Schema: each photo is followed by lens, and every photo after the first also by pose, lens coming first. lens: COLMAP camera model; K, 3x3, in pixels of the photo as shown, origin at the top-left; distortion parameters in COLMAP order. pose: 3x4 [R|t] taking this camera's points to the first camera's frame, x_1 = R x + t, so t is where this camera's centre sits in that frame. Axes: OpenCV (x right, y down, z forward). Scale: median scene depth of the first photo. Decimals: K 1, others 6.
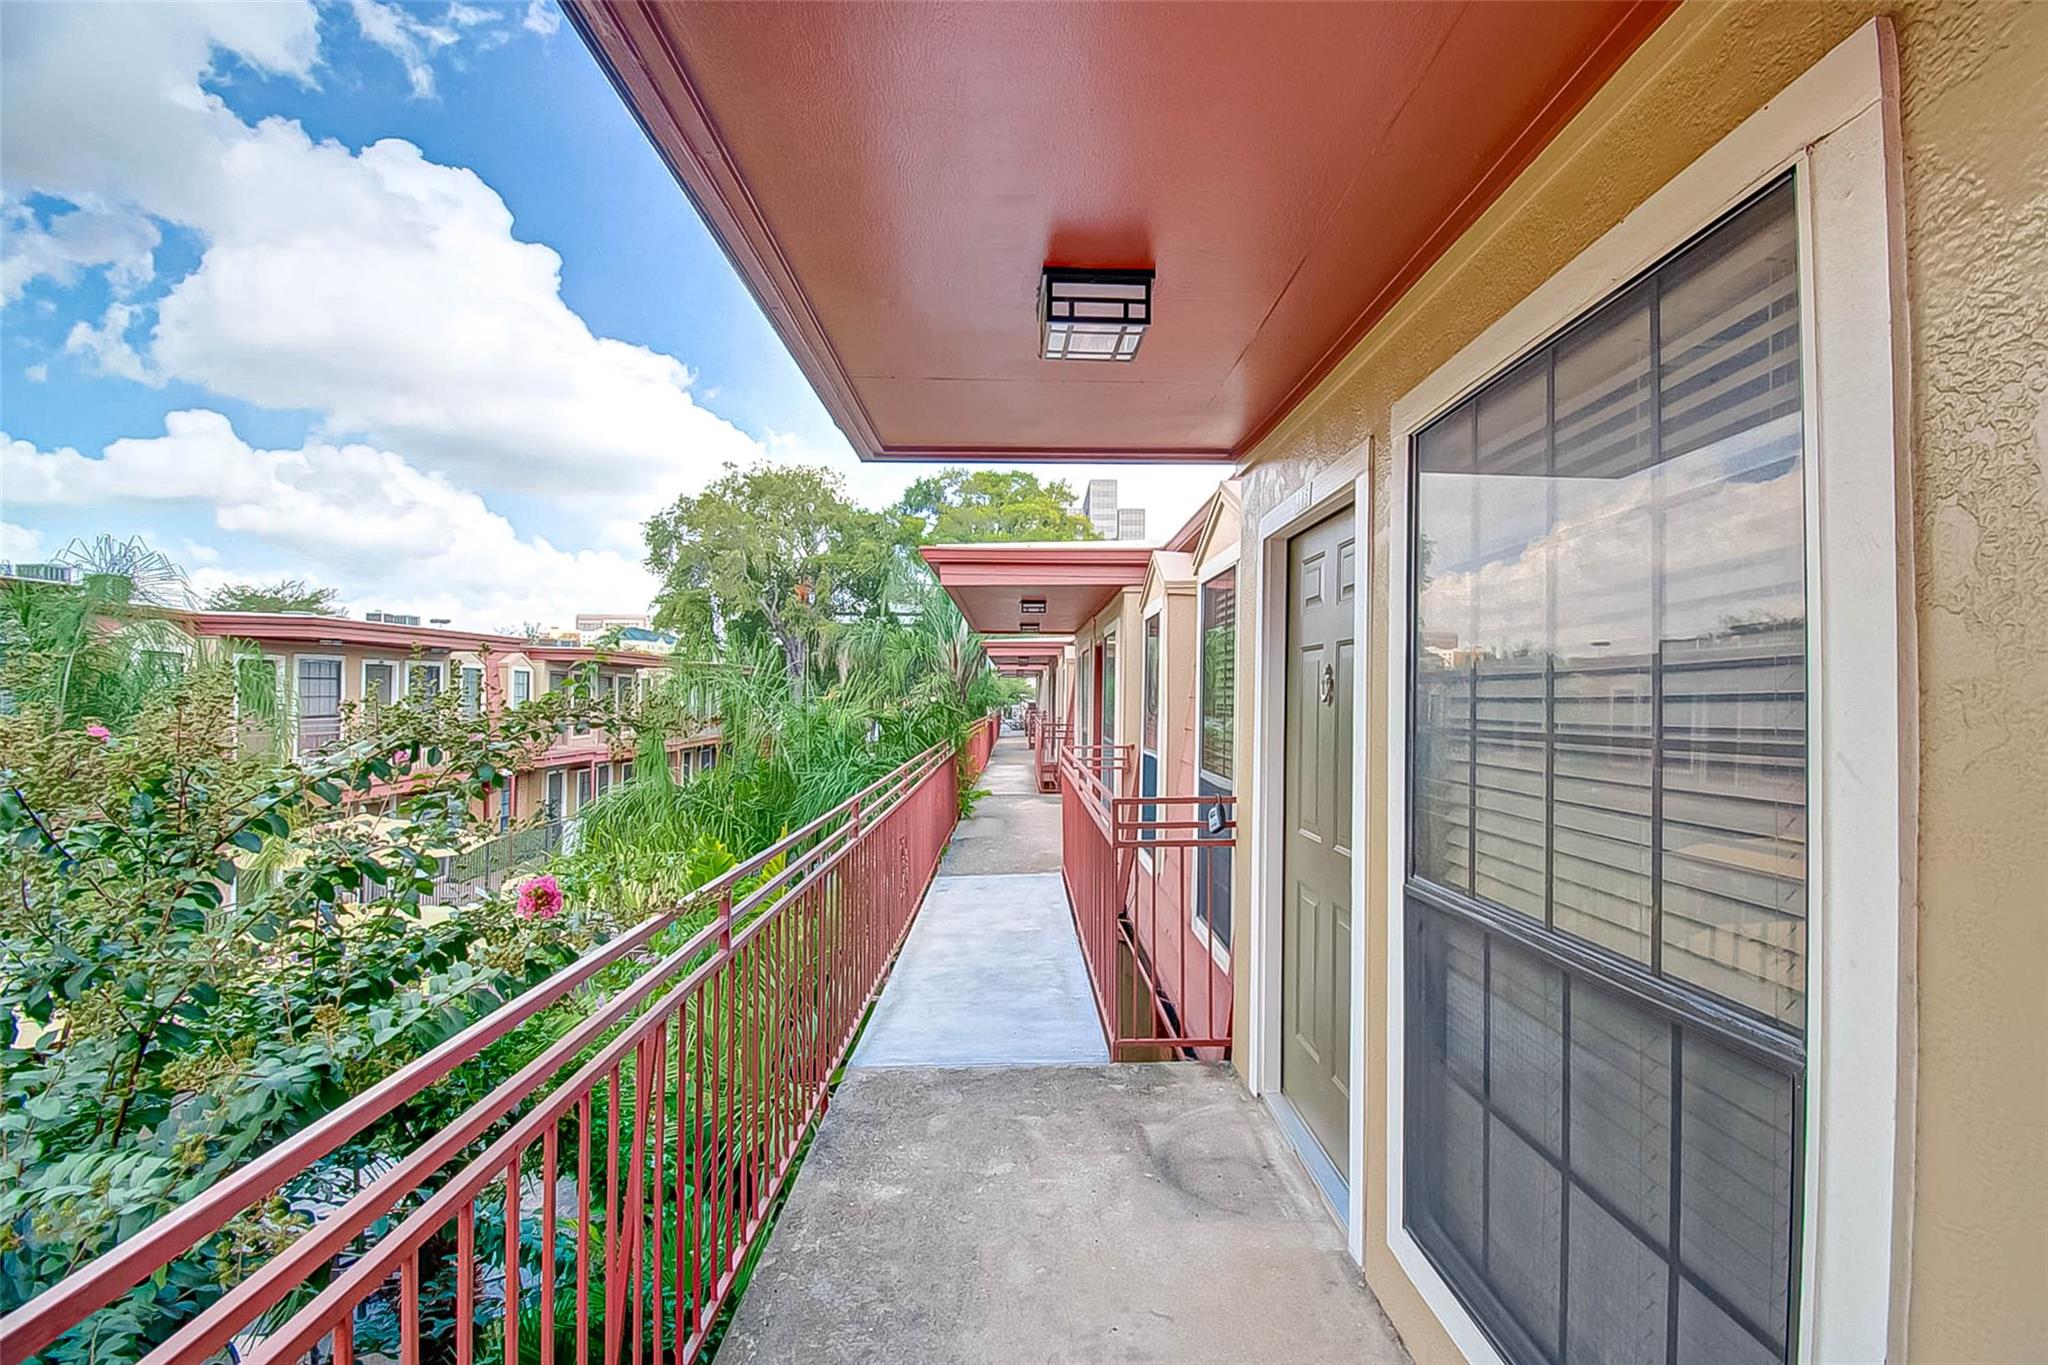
lens RADIAL K [[922.5, 0, 1047.4], [0, 922.5, 670.4], [0, 0, 1]] dist [0.007414, -0.018484]
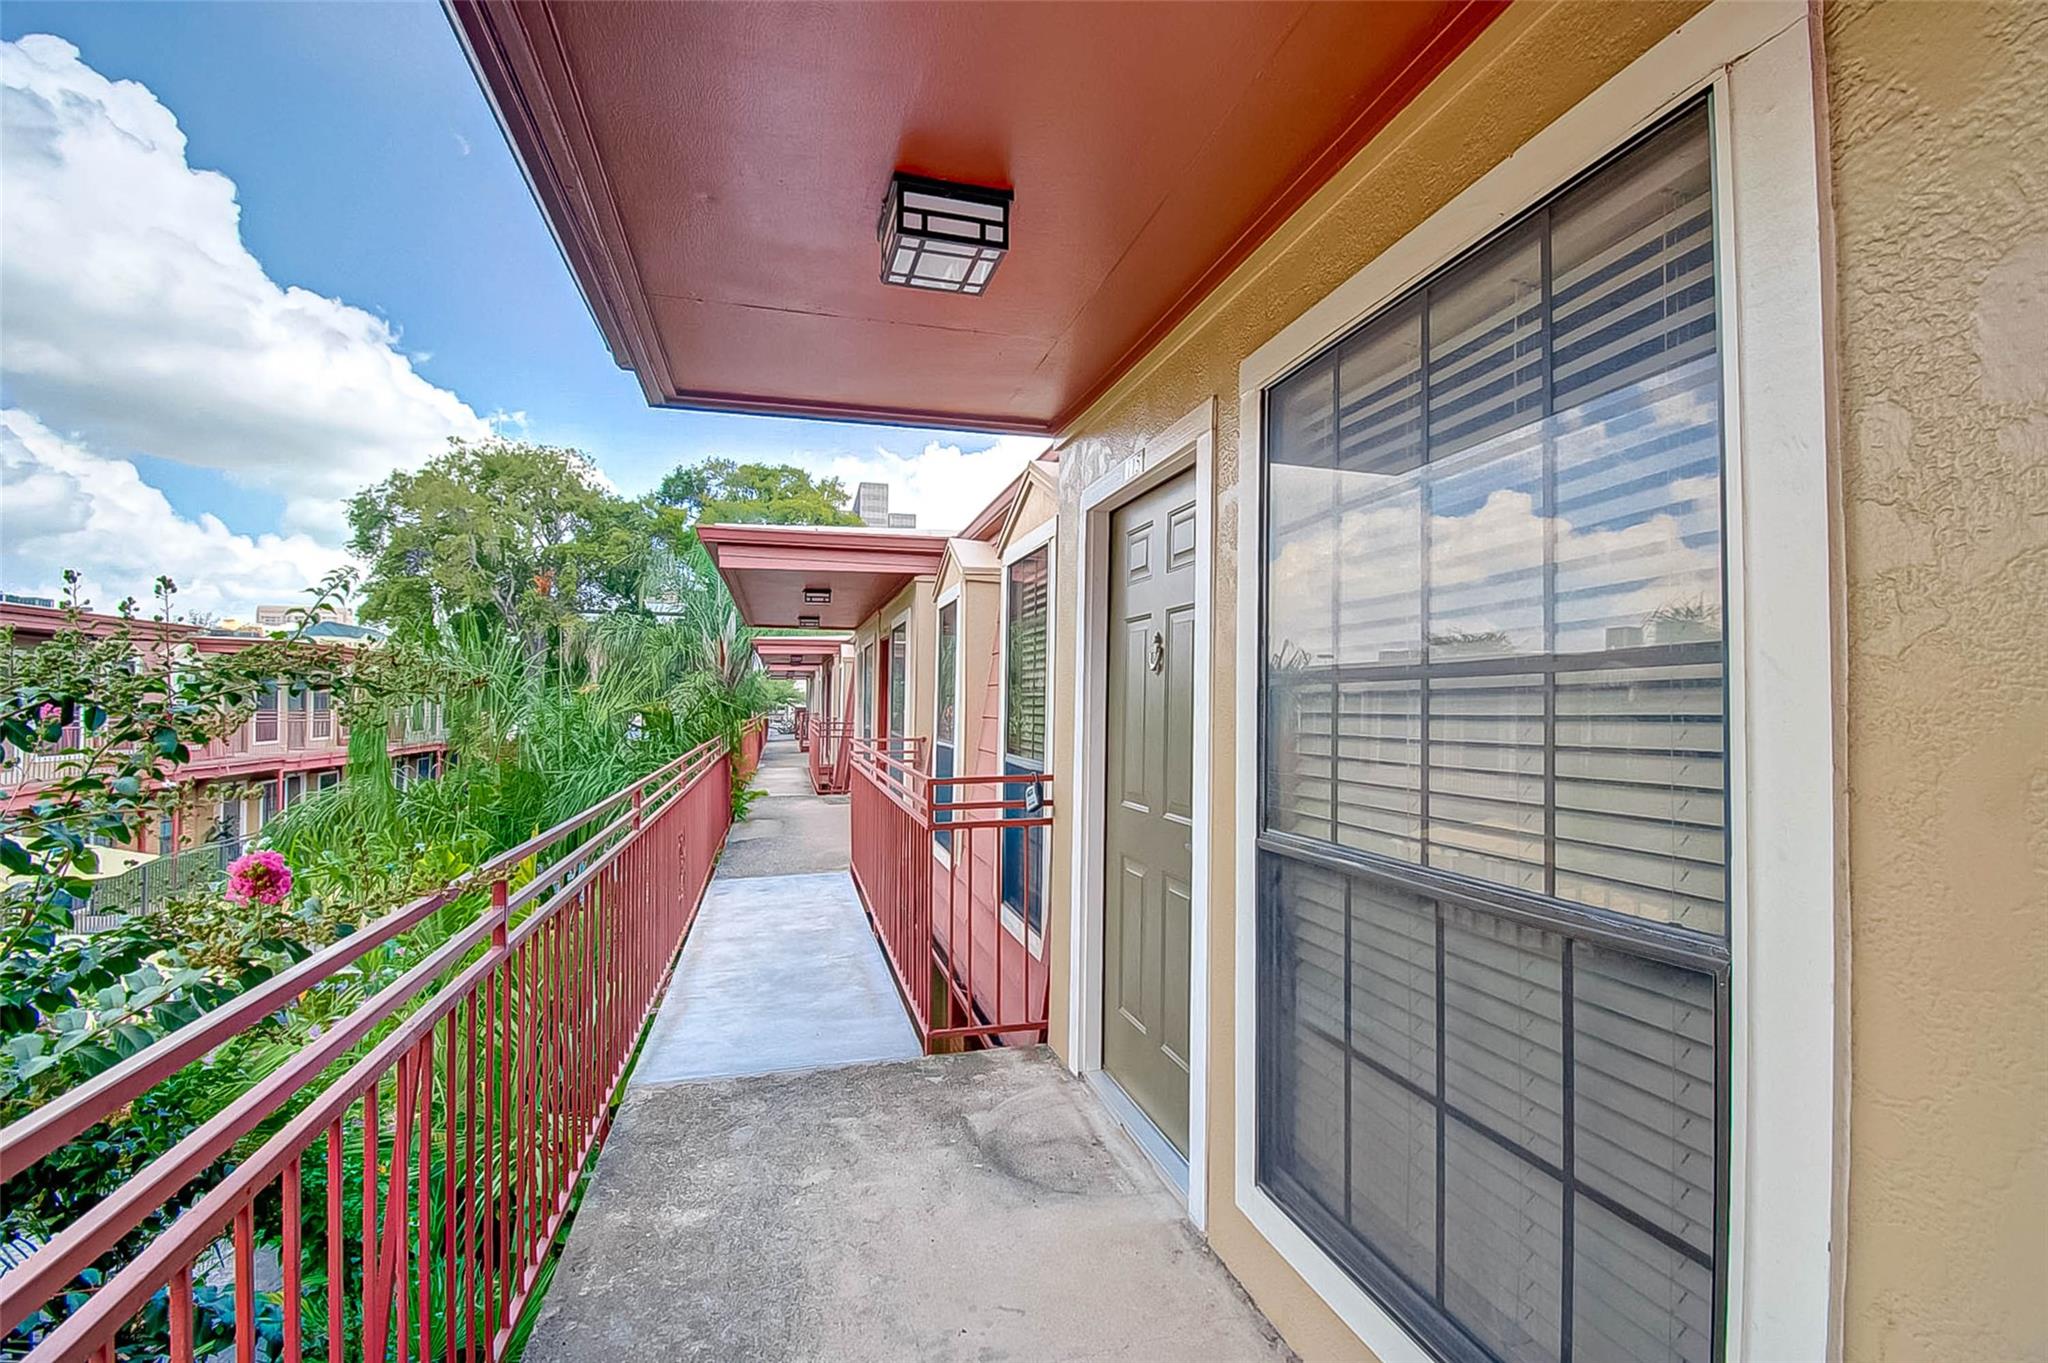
lens RADIAL K [[922.5, 0, 1022.4], [0, 922.5, 678.5], [0, 0, 1]] dist [0.007414, -0.018484]
pose [[0.975200, 0.007109, 0.221212, -0.068669], [-0.007496, 0.999971, 0.000908, 0.051468], [-0.221199, -0.002544, 0.975225, 0.076080]]
